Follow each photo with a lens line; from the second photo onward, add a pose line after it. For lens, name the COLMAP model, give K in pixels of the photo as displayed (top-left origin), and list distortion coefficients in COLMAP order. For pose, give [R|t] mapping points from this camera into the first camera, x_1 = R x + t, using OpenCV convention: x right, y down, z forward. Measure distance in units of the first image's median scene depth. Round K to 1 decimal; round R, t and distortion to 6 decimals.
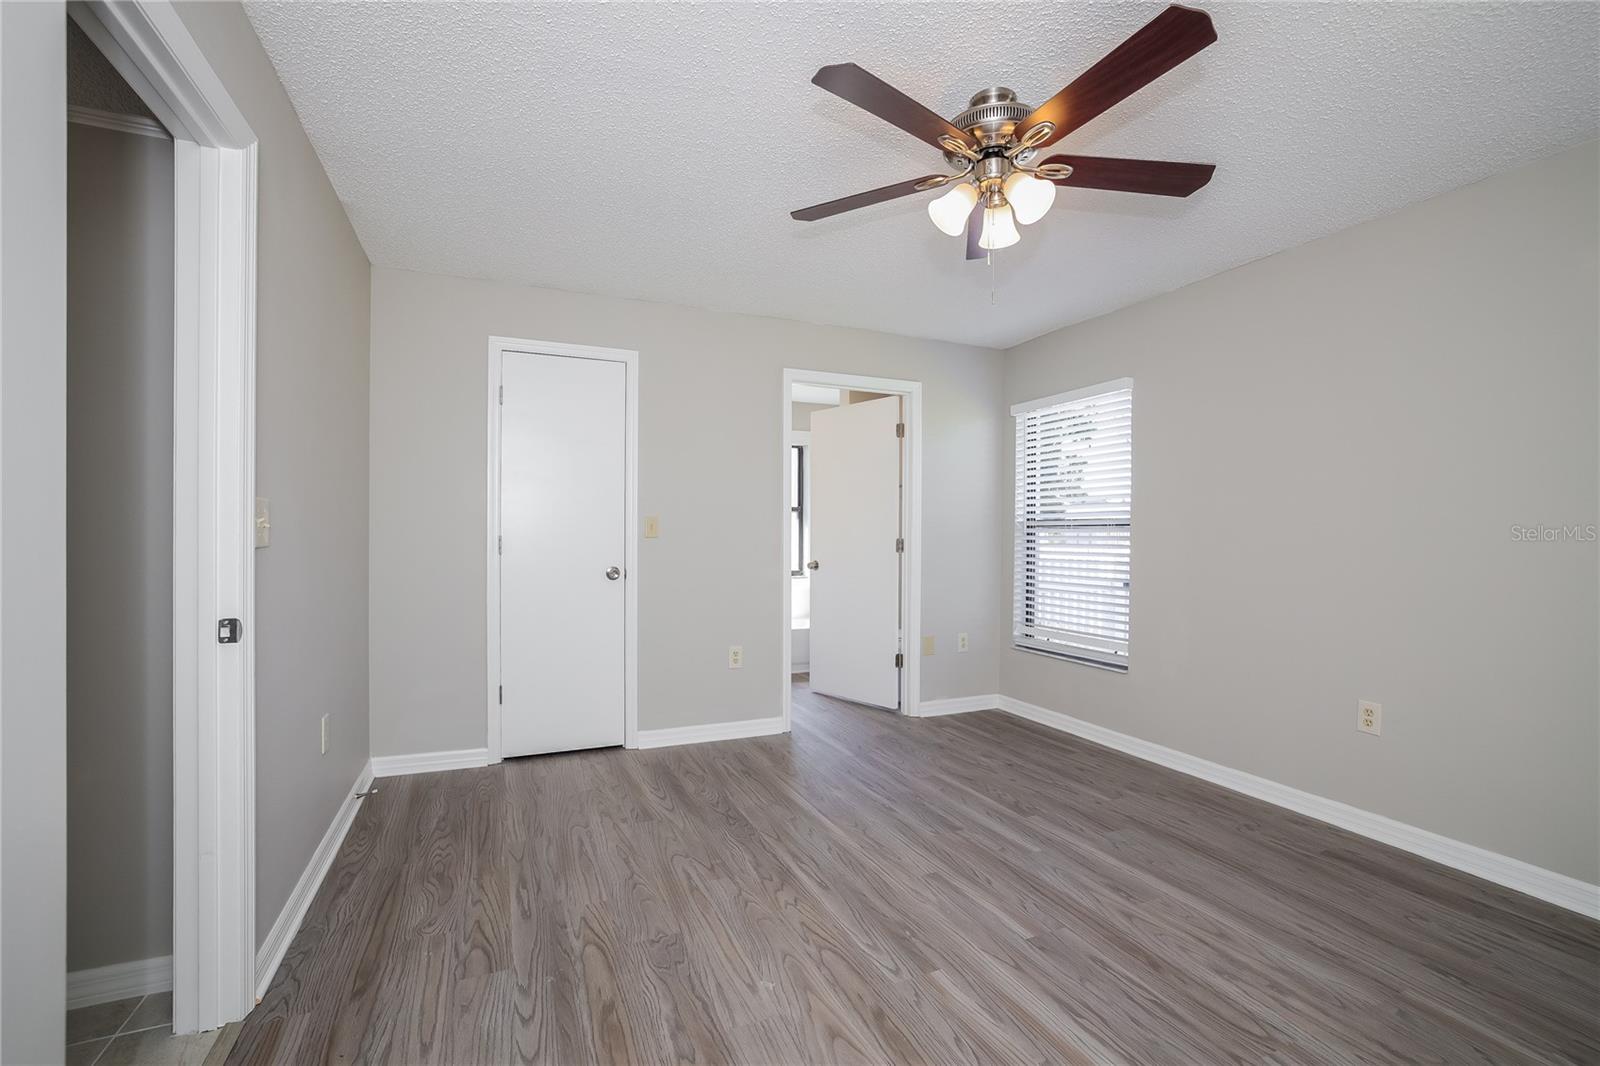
lens RADIAL K [[693.2, 0, 802.3], [0, 693.2, 534.1], [0, 0, 1]] dist [0.001651, 0.001495]
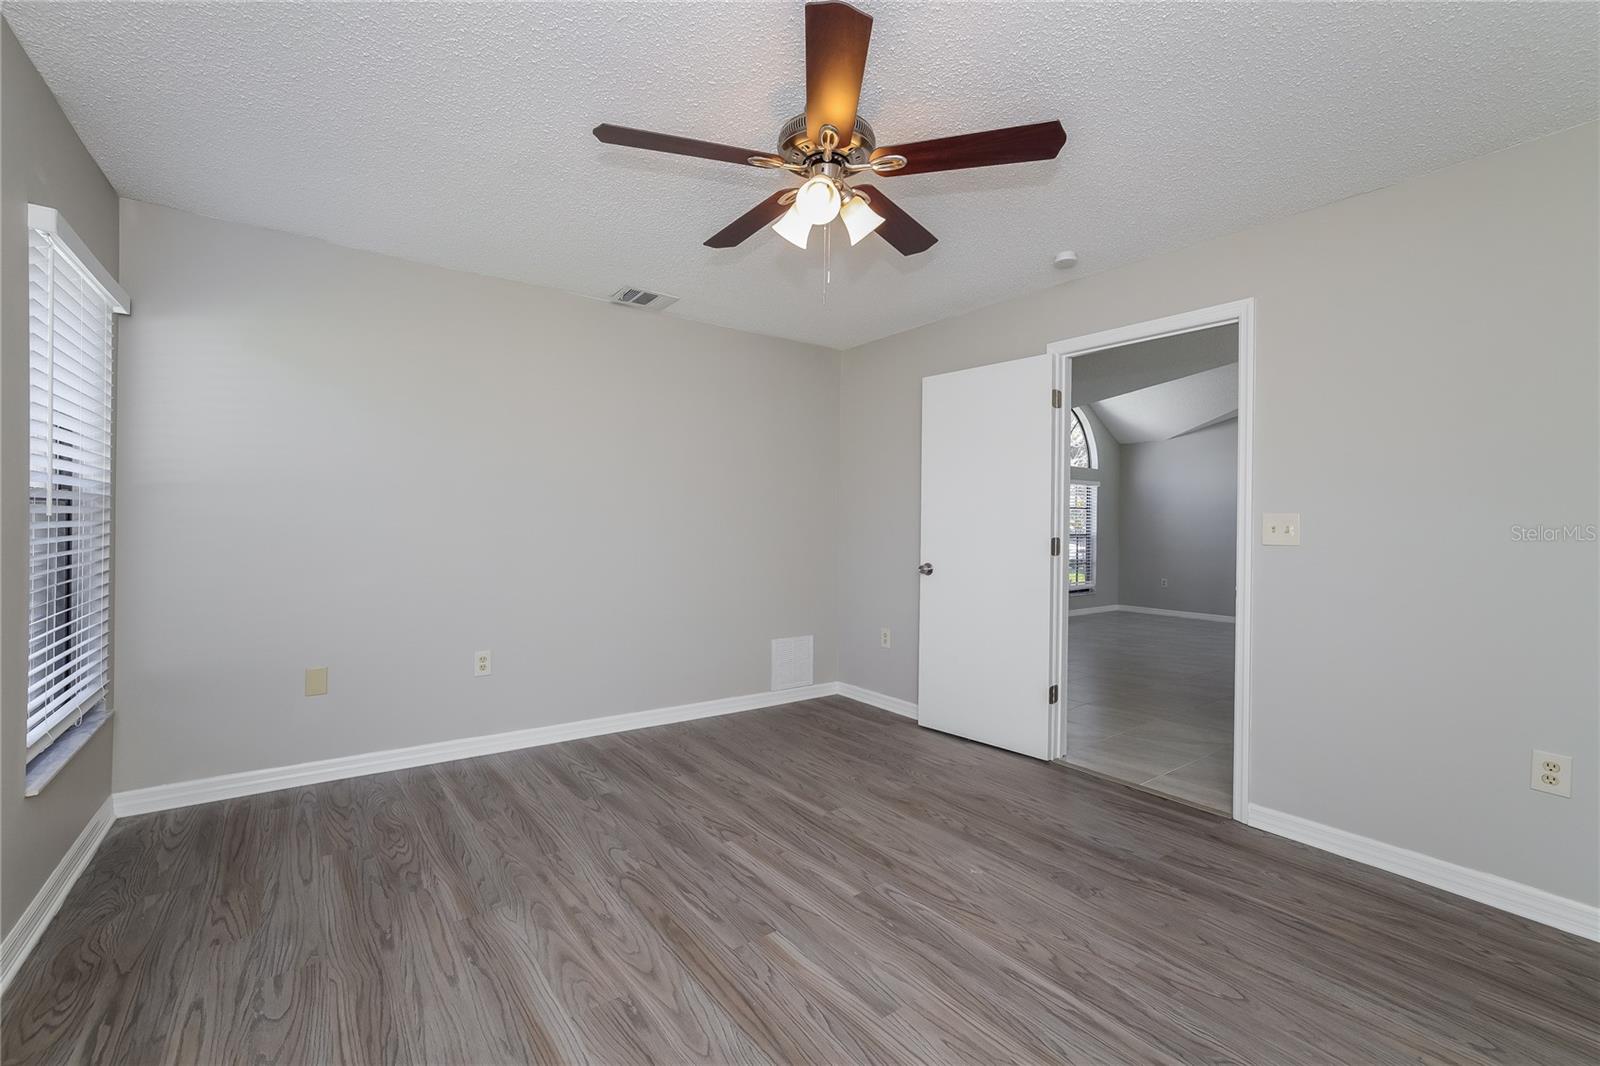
lens RADIAL K [[693.2, 0, 797.5], [0, 693.2, 529.0], [0, 0, 1]] dist [0.001651, 0.001495]
pose [[-0.974572, -0.024156, -0.222770, 0.538649], [-0.026485, 0.999621, 0.007470, -0.004285], [0.222506, 0.013180, -0.974842, 2.007896]]
